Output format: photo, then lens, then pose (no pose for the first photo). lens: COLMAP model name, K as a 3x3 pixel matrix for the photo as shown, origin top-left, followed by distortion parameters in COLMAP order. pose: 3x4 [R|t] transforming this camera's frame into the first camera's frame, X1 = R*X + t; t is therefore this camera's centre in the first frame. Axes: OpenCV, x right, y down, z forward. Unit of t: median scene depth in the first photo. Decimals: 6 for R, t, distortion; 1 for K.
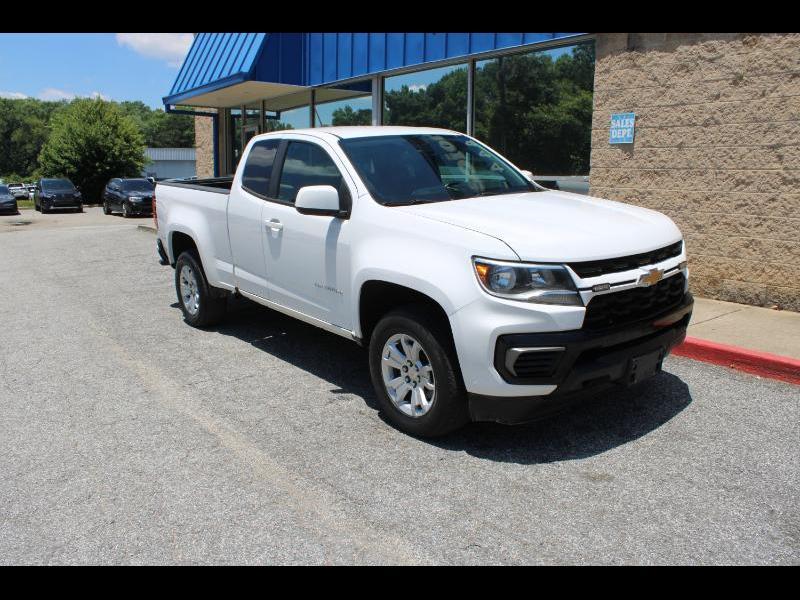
lens RADIAL K [[692.7, 0, 400.0], [0, 692.7, 288.3], [0, 0, 1]] dist [-0.094667, 0.072552]
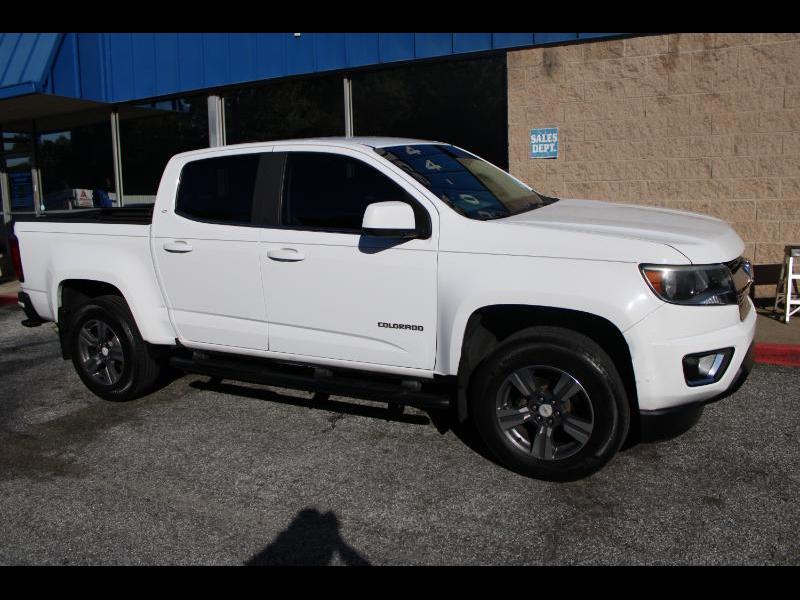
lens RADIAL K [[736.1, 0, 418.7], [0, 736.1, 308.5], [0, 0, 1]] dist [-0.094942, 0.000000]
pose [[0.895789, -0.094973, 0.434215, -0.325969], [0.105802, 0.994387, -0.000774, -0.011243], [-0.431704, 0.046634, 0.900809, 0.132401]]
